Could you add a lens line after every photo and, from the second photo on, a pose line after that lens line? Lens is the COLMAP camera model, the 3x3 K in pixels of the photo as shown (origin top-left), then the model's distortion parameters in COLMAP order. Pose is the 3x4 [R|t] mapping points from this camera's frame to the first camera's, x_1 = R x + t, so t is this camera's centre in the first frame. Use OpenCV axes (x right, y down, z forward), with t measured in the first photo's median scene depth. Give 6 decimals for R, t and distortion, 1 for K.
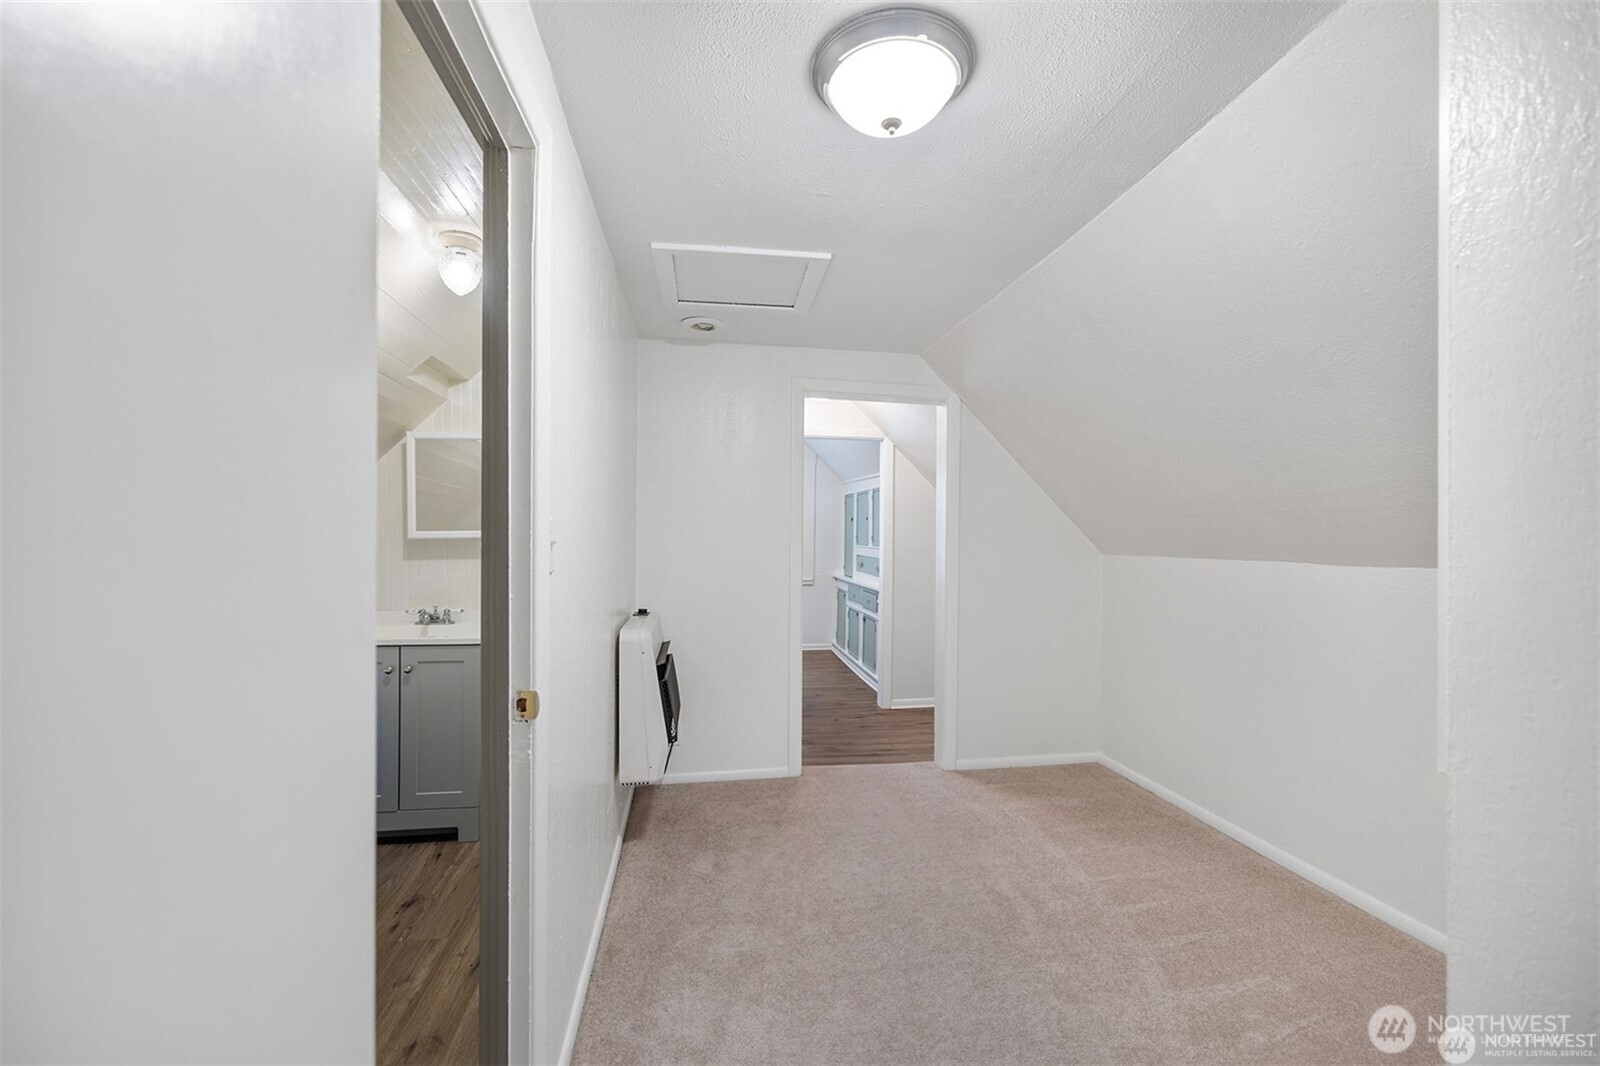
lens RADIAL K [[673.0, 0, 800.0], [0, 673.0, 533.0], [0, 0, 1]] dist [-0.041610, 0.000054]
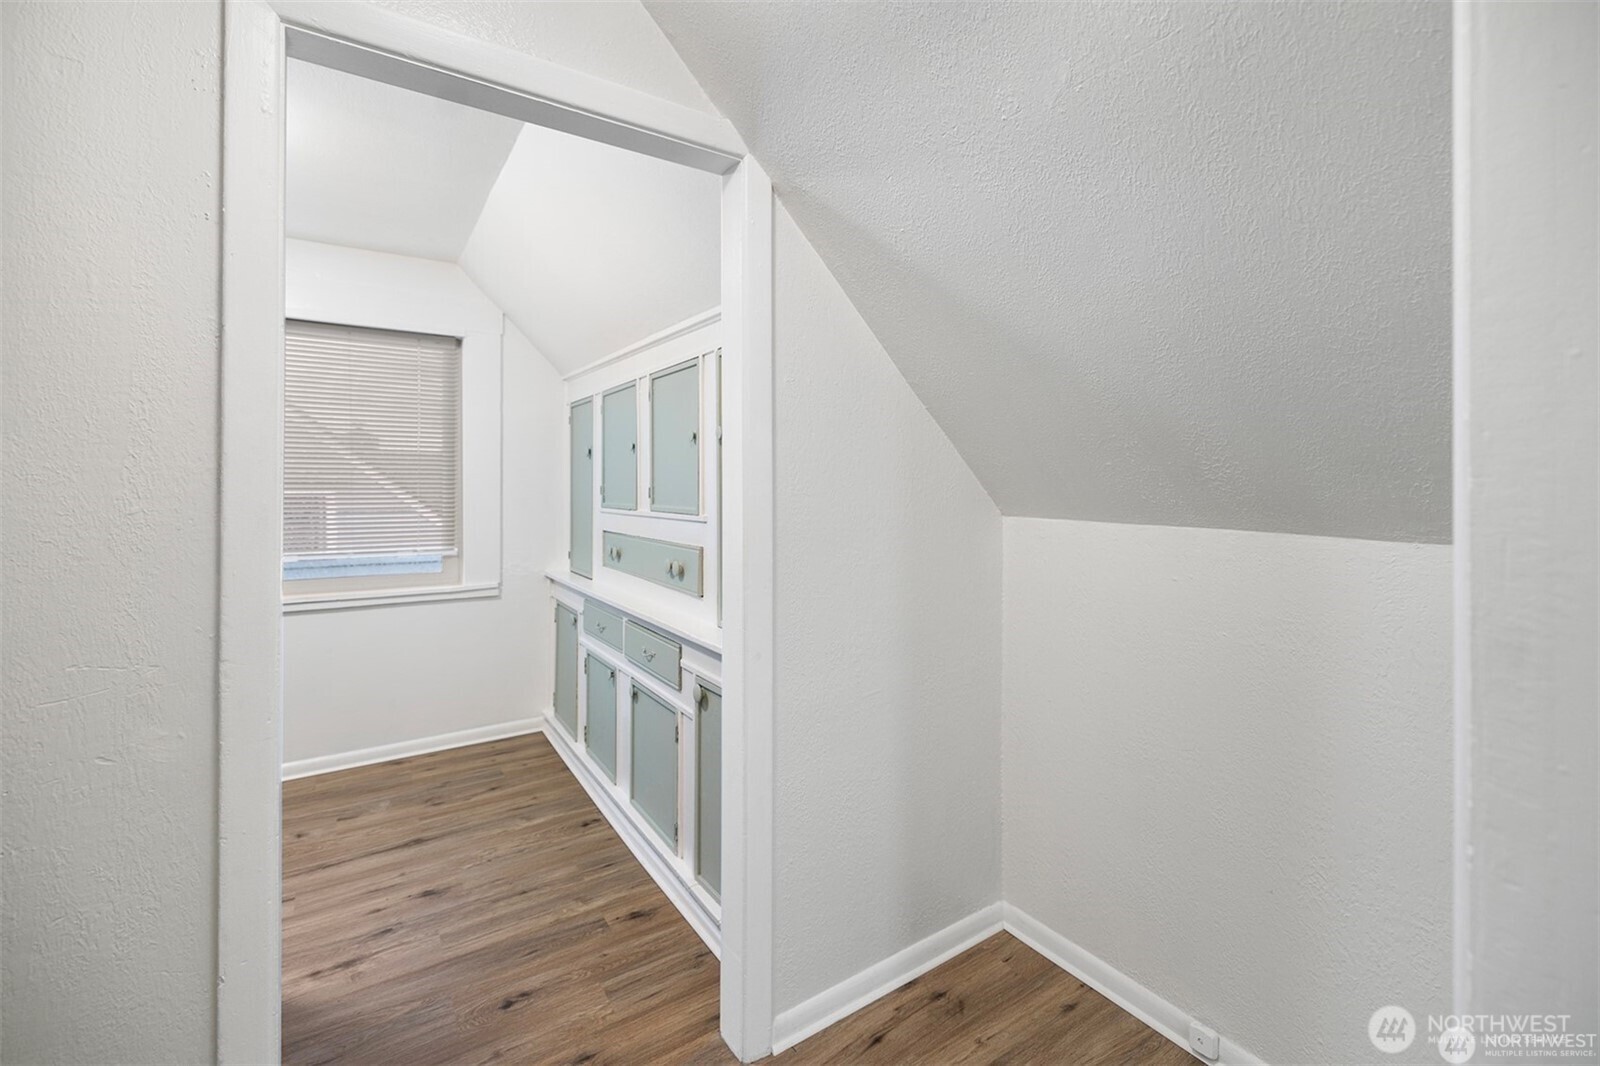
lens RADIAL K [[673.0, 0, 800.0], [0, 673.0, 533.0], [0, 0, 1]] dist [-0.041610, 0.000054]
pose [[0.907675, -0.012377, 0.419492, 0.016354], [-0.010301, 0.998607, 0.051750, 0.009526], [-0.419548, -0.051293, 0.906283, 0.544268]]
